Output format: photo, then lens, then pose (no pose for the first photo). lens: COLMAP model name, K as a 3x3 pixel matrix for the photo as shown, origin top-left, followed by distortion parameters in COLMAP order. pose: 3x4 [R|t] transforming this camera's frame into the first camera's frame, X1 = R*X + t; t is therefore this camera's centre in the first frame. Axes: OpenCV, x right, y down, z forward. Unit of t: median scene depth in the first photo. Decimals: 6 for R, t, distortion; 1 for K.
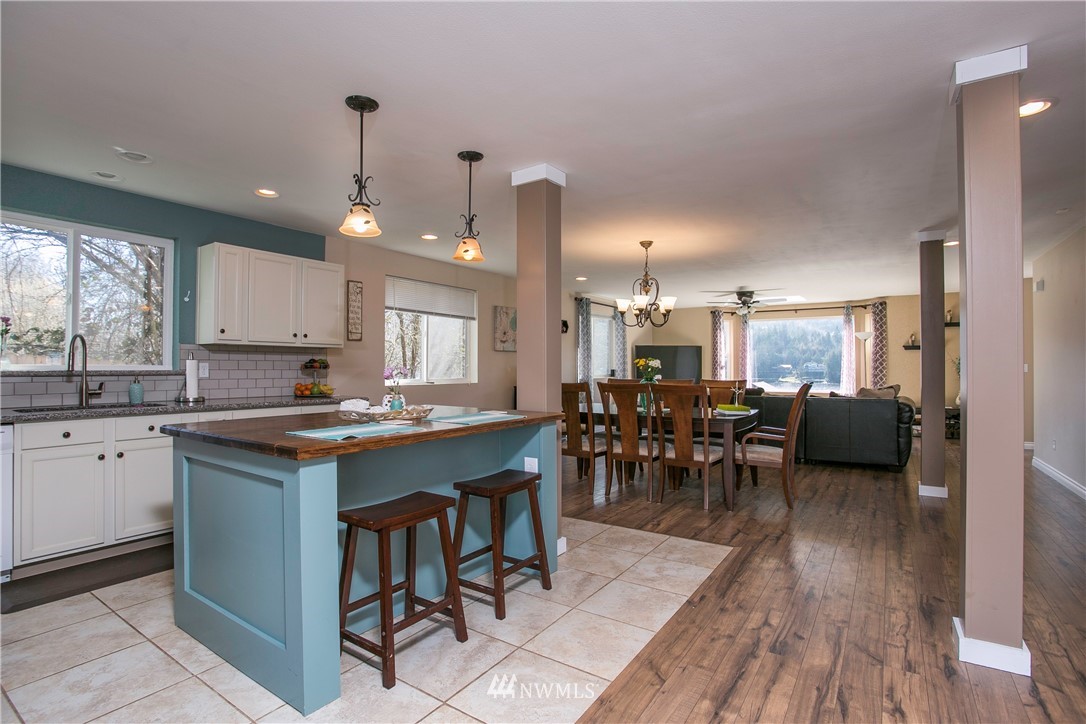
lens RADIAL K [[527.2, 0, 535.9], [0, 527.2, 364.2], [0, 0, 1]] dist [-0.038874, 0.002902]
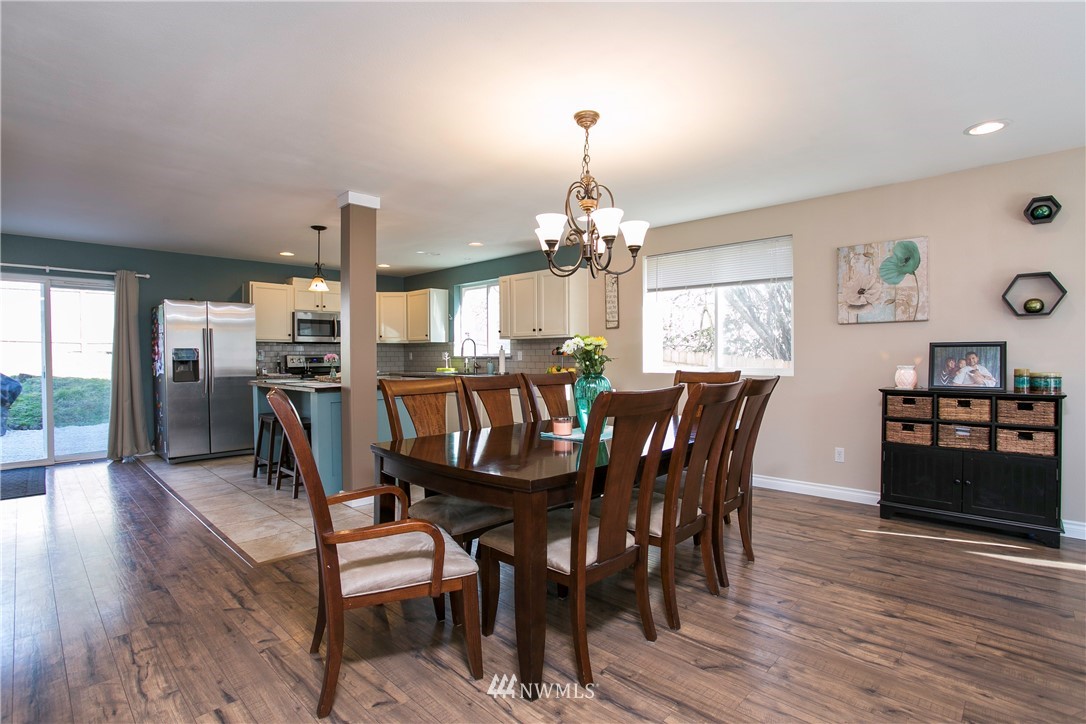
lens RADIAL K [[527.2, 0, 544.8], [0, 527.2, 364.8], [0, 0, 1]] dist [-0.038874, 0.002902]
pose [[-0.169736, 0.012543, -0.985410, 0.970822], [0.002437, 0.999921, 0.012308, 0.019991], [0.985487, -0.000312, -0.169753, 1.385217]]
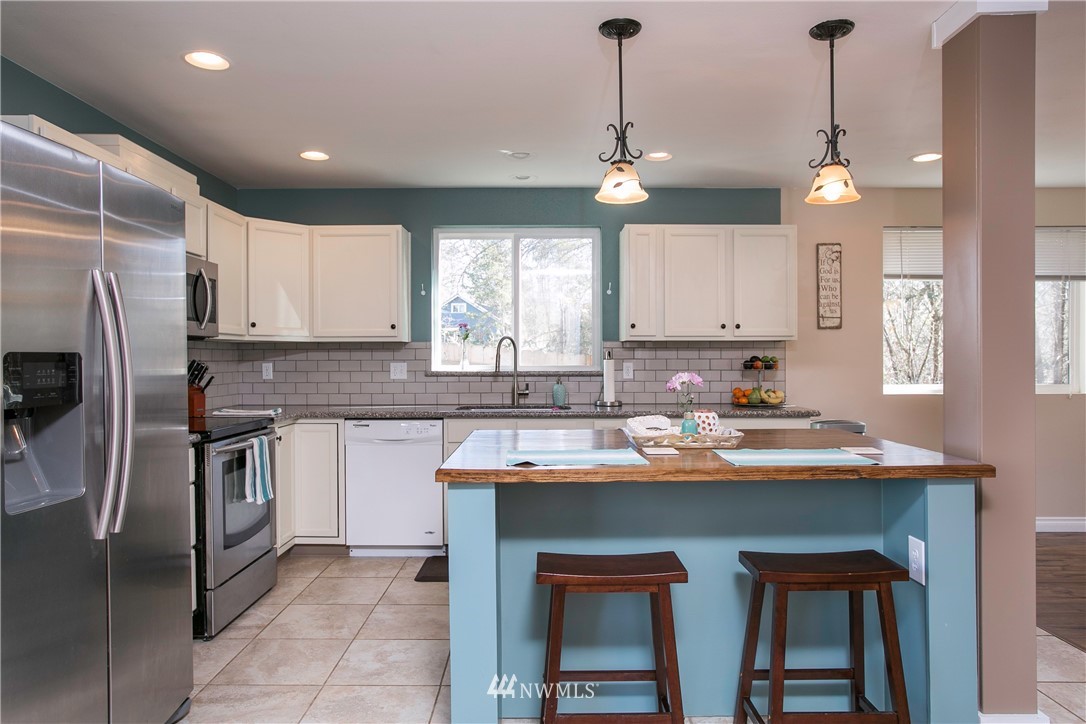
lens RADIAL K [[681.4, 0, 546.8], [0, 681.4, 359.7], [0, 0, 1]] dist [-0.025261, -0.001114]
pose [[0.570325, -0.011244, -0.821342, 0.240406], [0.008216, 0.999934, -0.007984, 0.000732], [0.821378, -0.002195, 0.570380, 0.230798]]
